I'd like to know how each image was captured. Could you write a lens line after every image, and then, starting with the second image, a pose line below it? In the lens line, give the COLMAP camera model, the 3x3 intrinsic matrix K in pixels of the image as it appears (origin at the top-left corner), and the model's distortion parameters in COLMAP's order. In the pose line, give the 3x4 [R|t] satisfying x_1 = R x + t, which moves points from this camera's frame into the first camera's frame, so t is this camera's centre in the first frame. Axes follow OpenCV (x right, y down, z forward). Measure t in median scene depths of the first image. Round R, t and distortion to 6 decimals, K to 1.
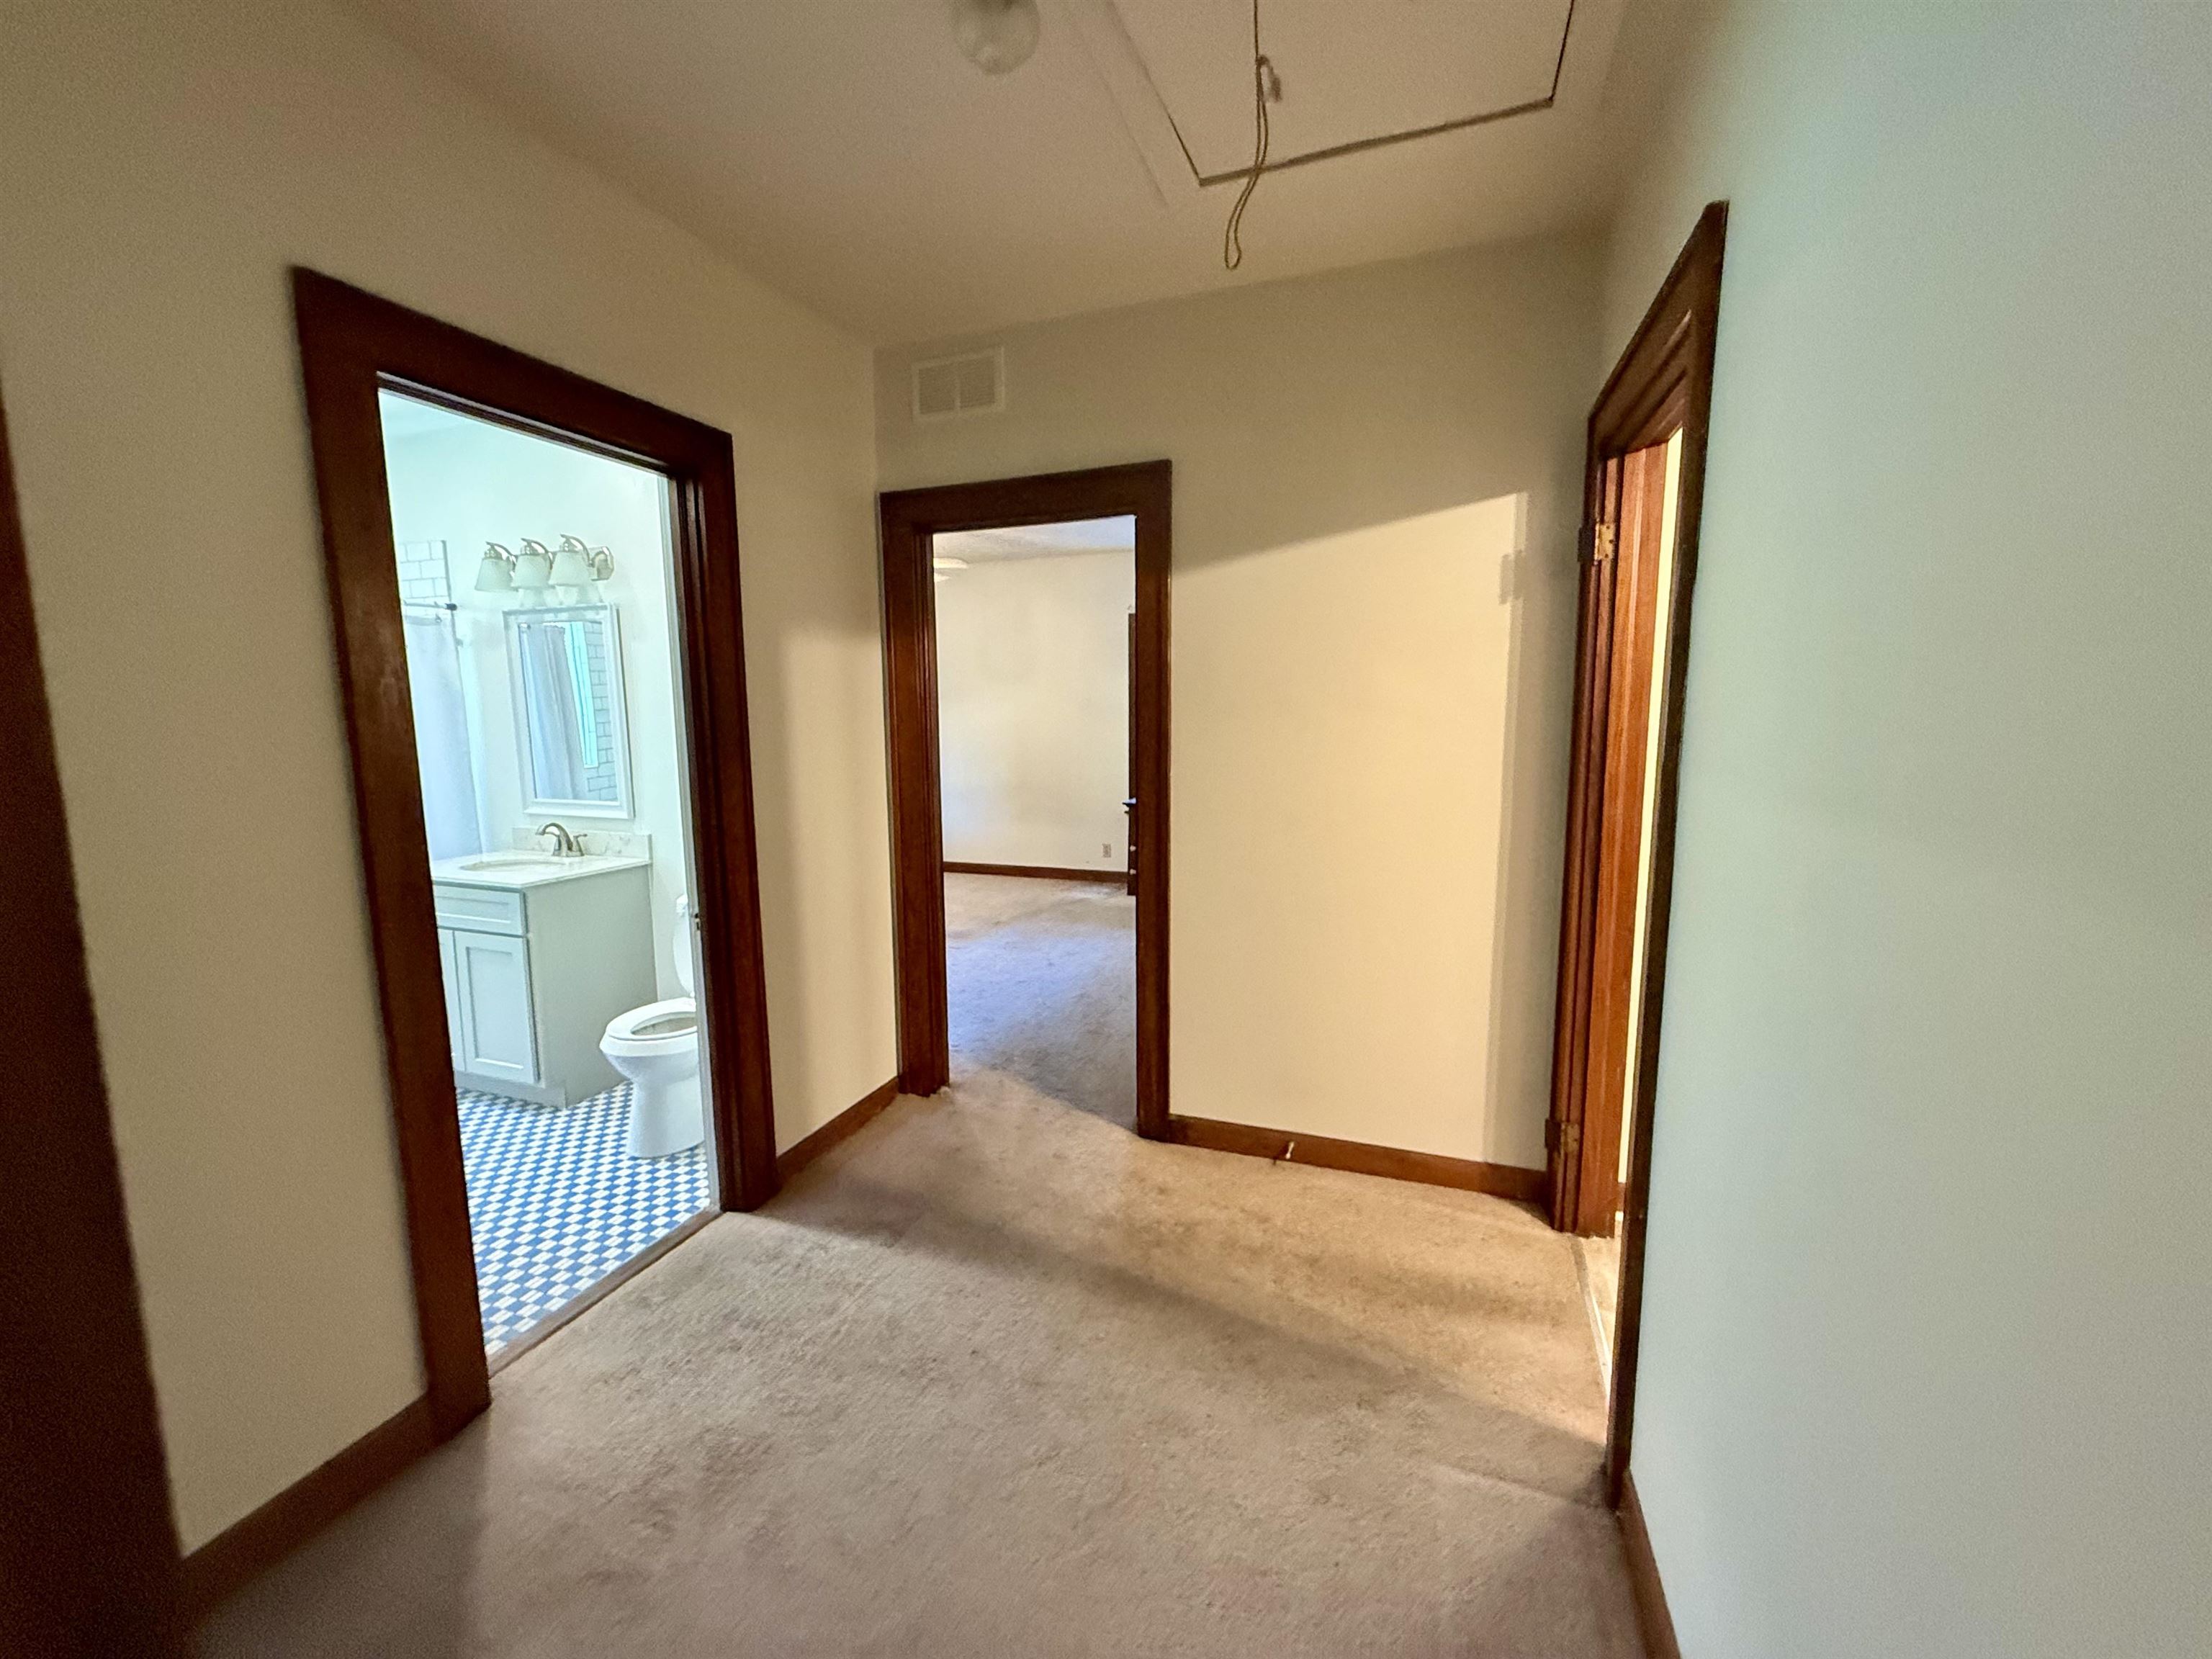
lens RADIAL K [[880.5, 0, 1104.3], [0, 880.5, 827.7], [0, 0, 1]] dist [-0.000286, -0.000091]
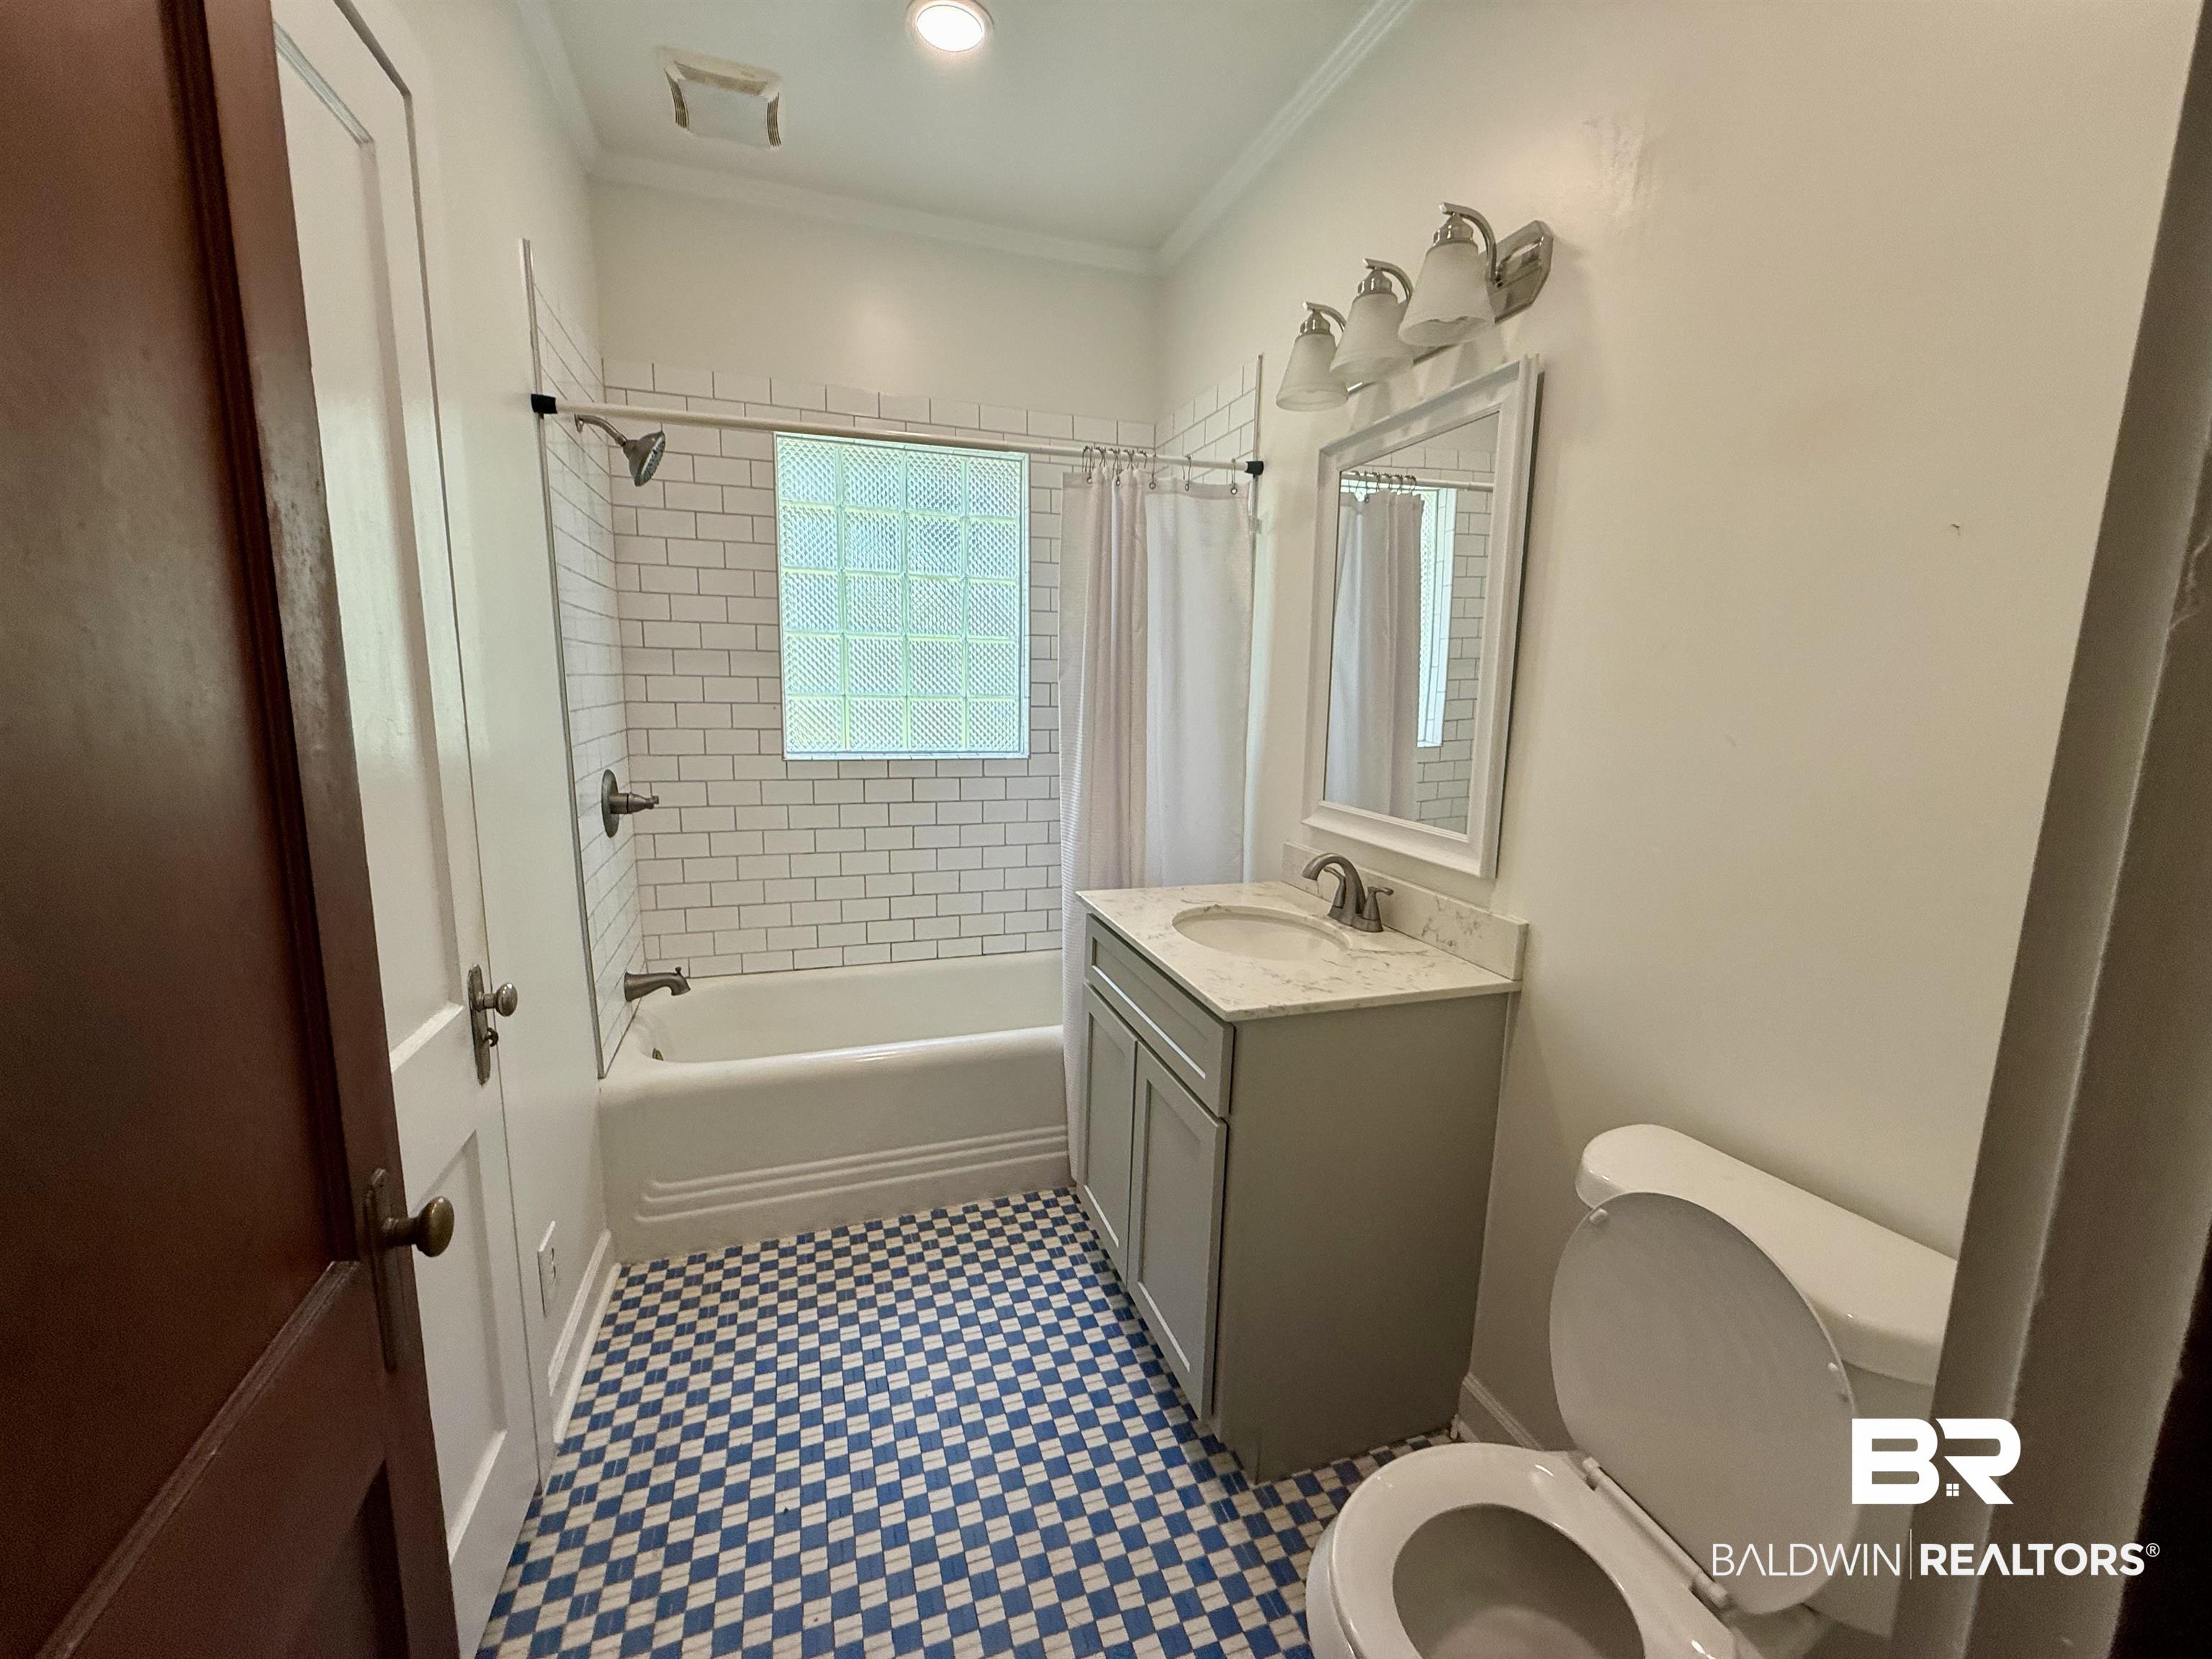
lens RADIAL K [[880.5, 0, 1103.5], [0, 880.5, 829.1], [0, 0, 1]] dist [-0.000286, -0.000091]
pose [[0.629904, 0.143932, -0.763220, -0.325934], [-0.127247, 0.988525, 0.081402, -0.044274], [0.766179, 0.045842, 0.640991, 0.569808]]
